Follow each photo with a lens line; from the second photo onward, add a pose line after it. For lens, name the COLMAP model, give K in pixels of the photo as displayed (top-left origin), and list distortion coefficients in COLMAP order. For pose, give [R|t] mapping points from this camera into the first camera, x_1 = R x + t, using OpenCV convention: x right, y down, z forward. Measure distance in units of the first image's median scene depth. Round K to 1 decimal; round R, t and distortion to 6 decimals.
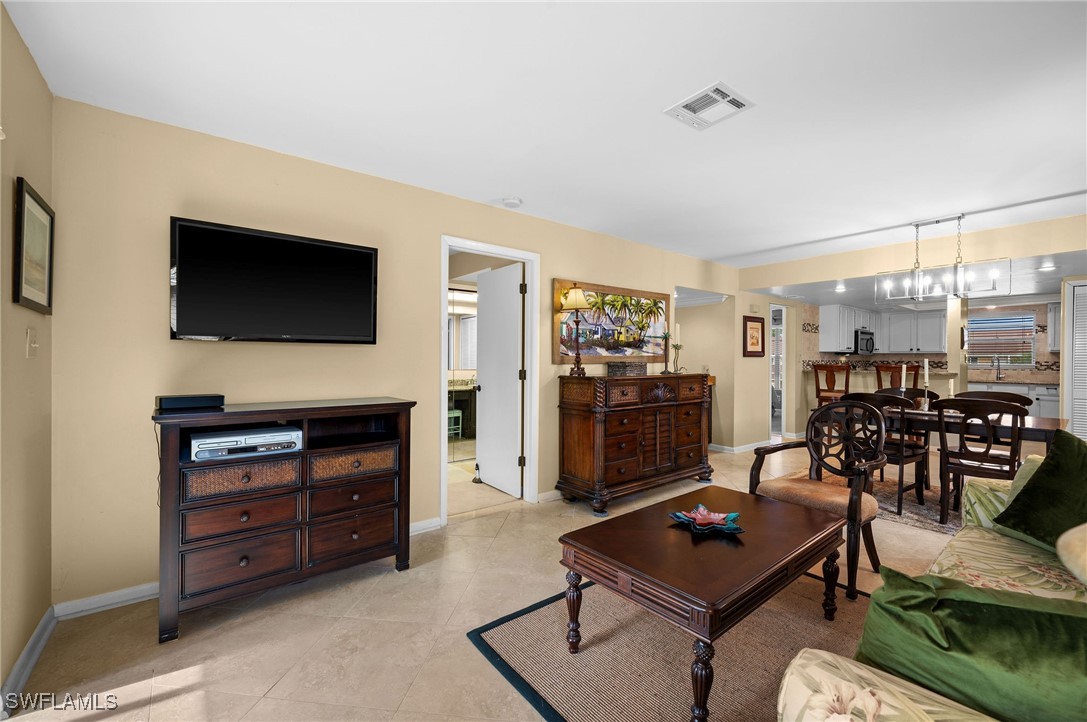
lens RADIAL K [[447.0, 0, 545.0], [0, 447.0, 358.8], [0, 0, 1]] dist [-0.002772, 0.000303]
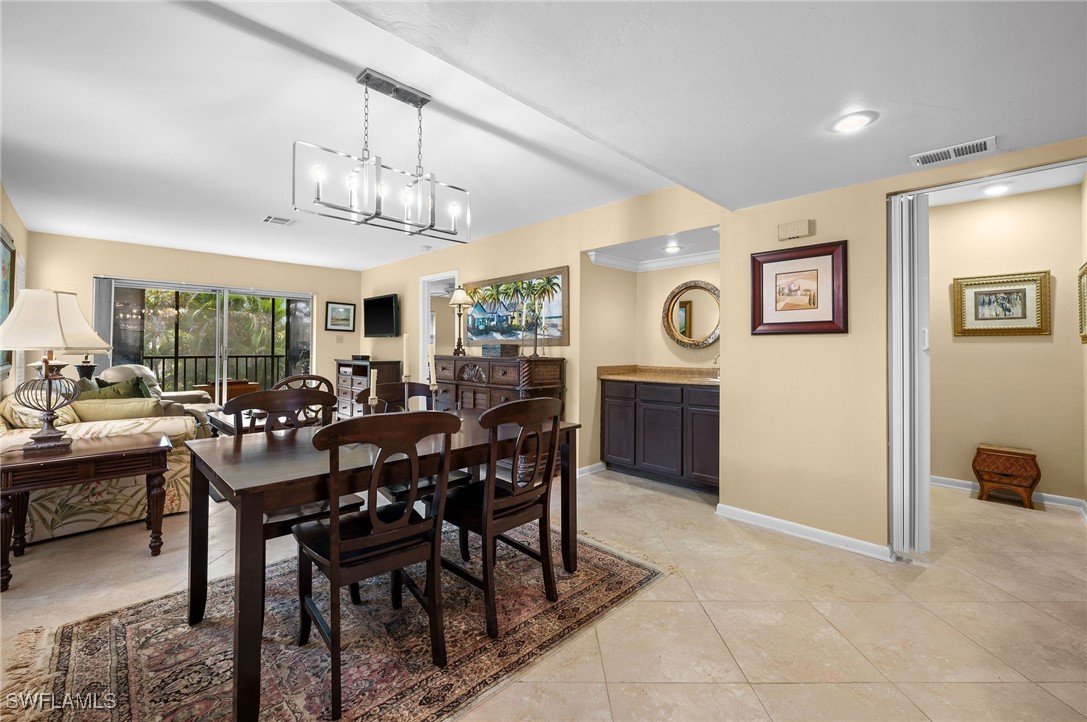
lens RADIAL K [[453.3, 0, 540.7], [0, 453.3, 345.9], [0, 0, 1]] dist [0.000460, 0.000138]
pose [[0.107370, -0.005571, -0.994204, 1.174873], [-0.003804, 0.999975, -0.006014, 0.014691], [0.994212, 0.004428, 0.107346, 0.893586]]
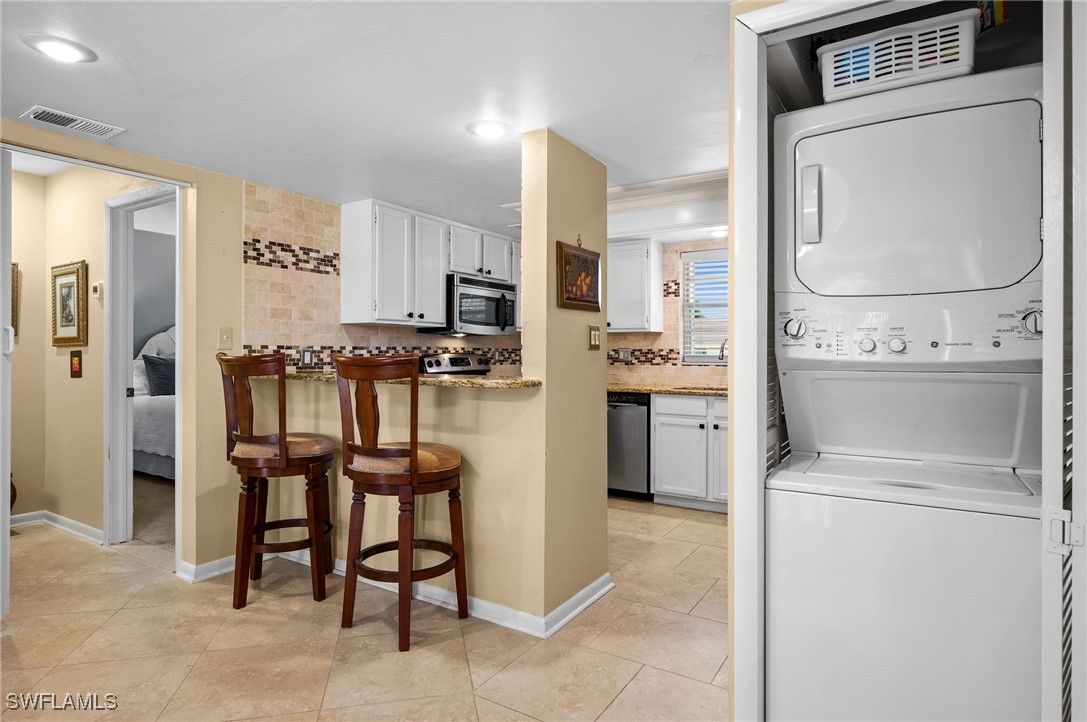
lens RADIAL K [[597.9, 0, 542.4], [0, 597.9, 353.0], [0, 0, 1]] dist [-0.000870, -0.000330]
pose [[0.945752, -0.003139, 0.324873, 0.976739], [0.002702, 0.999995, 0.001795, 0.014002], [-0.324877, -0.000820, 0.945756, 0.733081]]
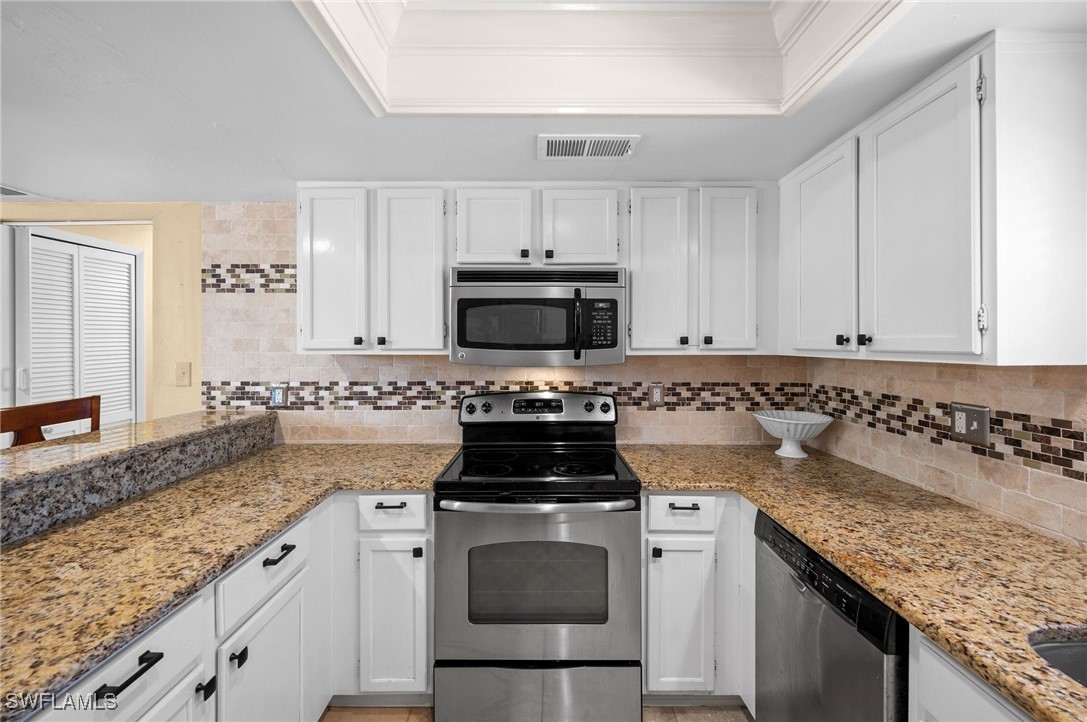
lens RADIAL K [[448.1, 0, 542.0], [0, 448.1, 345.5], [0, 0, 1]] dist [-0.001863, -0.000001]
pose [[0.782811, -0.003322, -0.622251, 1.463637], [0.003029, 0.999994, -0.001528, -0.032170], [0.622253, -0.000689, 0.782816, 1.361613]]
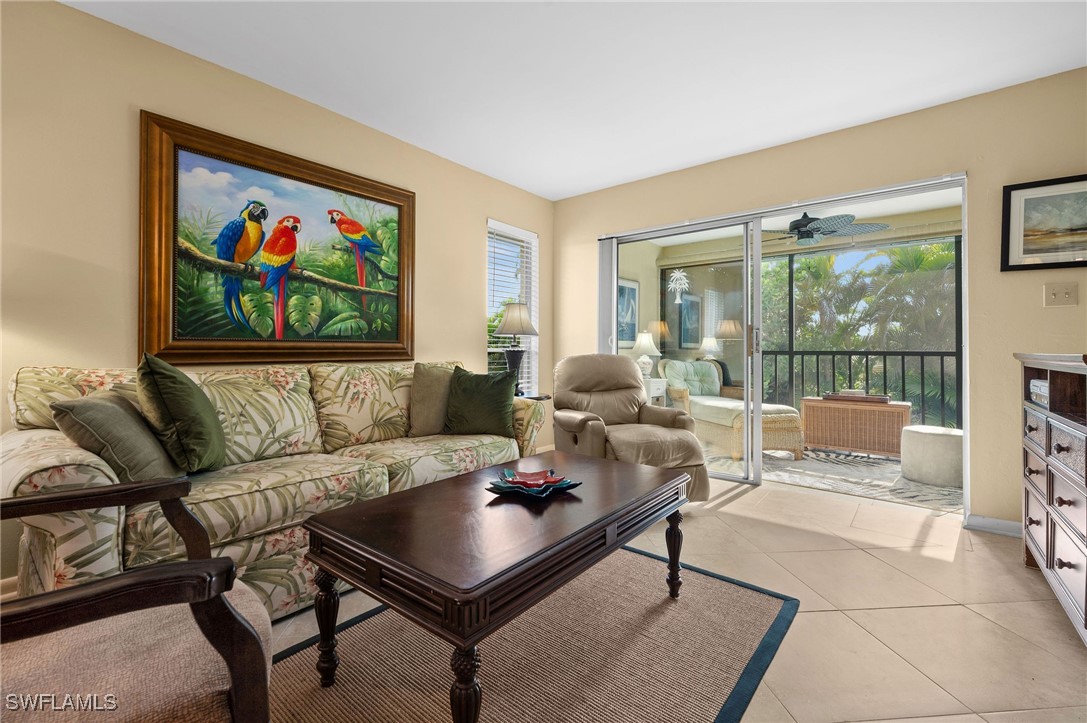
lens RADIAL K [[470.9, 0, 541.7], [0, 470.9, 344.0], [0, 0, 1]] dist [0.000446, -0.000085]
pose [[-0.978850, -0.013436, -0.204138, 0.226911], [-0.010595, 0.999831, -0.015004, 0.053927], [0.204305, -0.012524, -0.978827, 0.763662]]
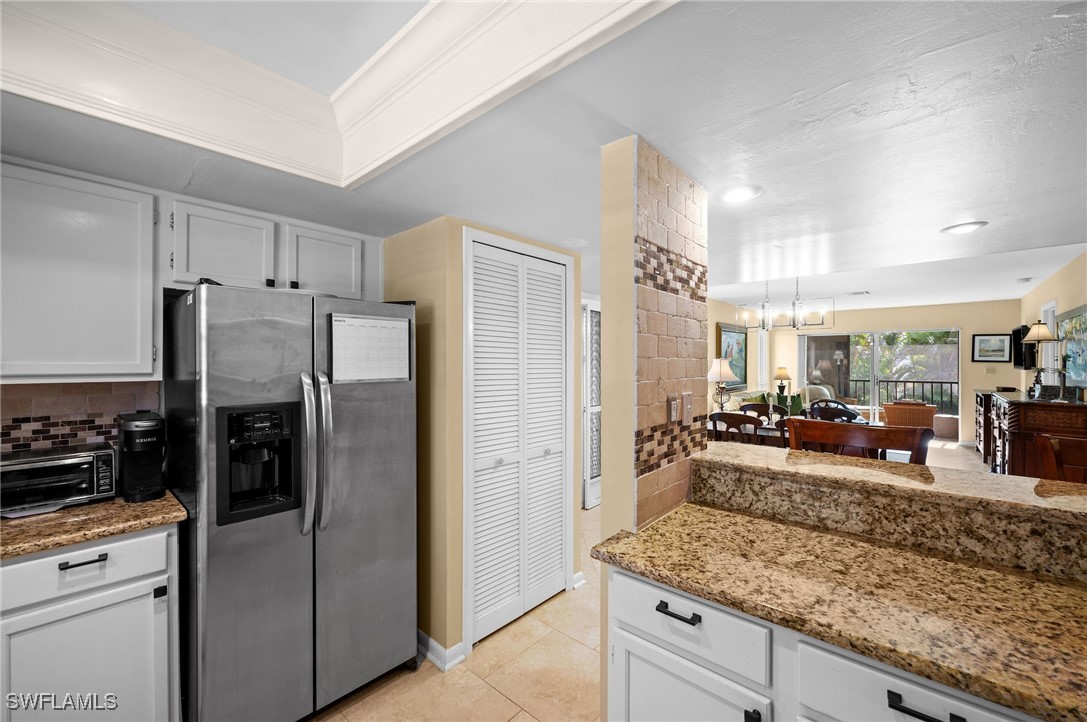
lens RADIAL K [[438.6, 0, 548.4], [0, 438.6, 365.0], [0, 0, 1]] dist [-0.000421, 0.000093]
pose [[-0.984982, -0.002755, -0.172636, 1.339851], [-0.004233, 0.999957, 0.008196, -0.038371], [0.172607, 0.008804, -0.984952, 1.610392]]
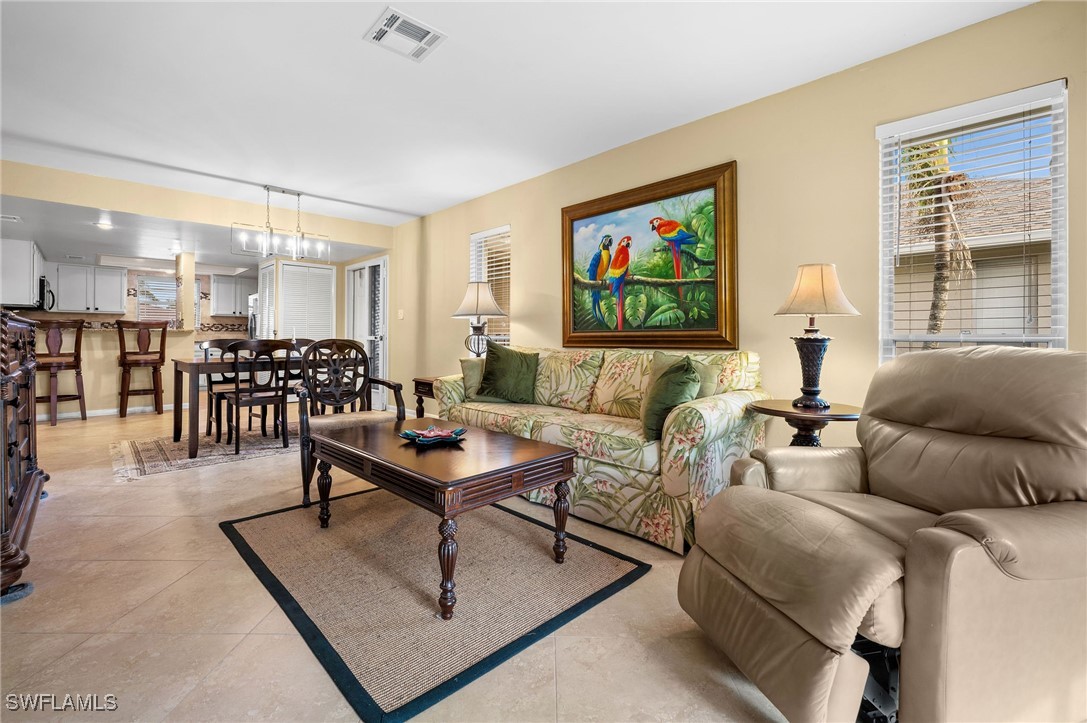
lens RADIAL K [[476.1, 0, 542.7], [0, 476.1, 335.3], [0, 0, 1]] dist [0.000842, 0.000199]
pose [[-0.093549, -0.002967, 0.995610, -0.328636], [-0.000850, 0.999995, 0.002900, 0.049147], [-0.995614, -0.000575, -0.093551, 0.354780]]
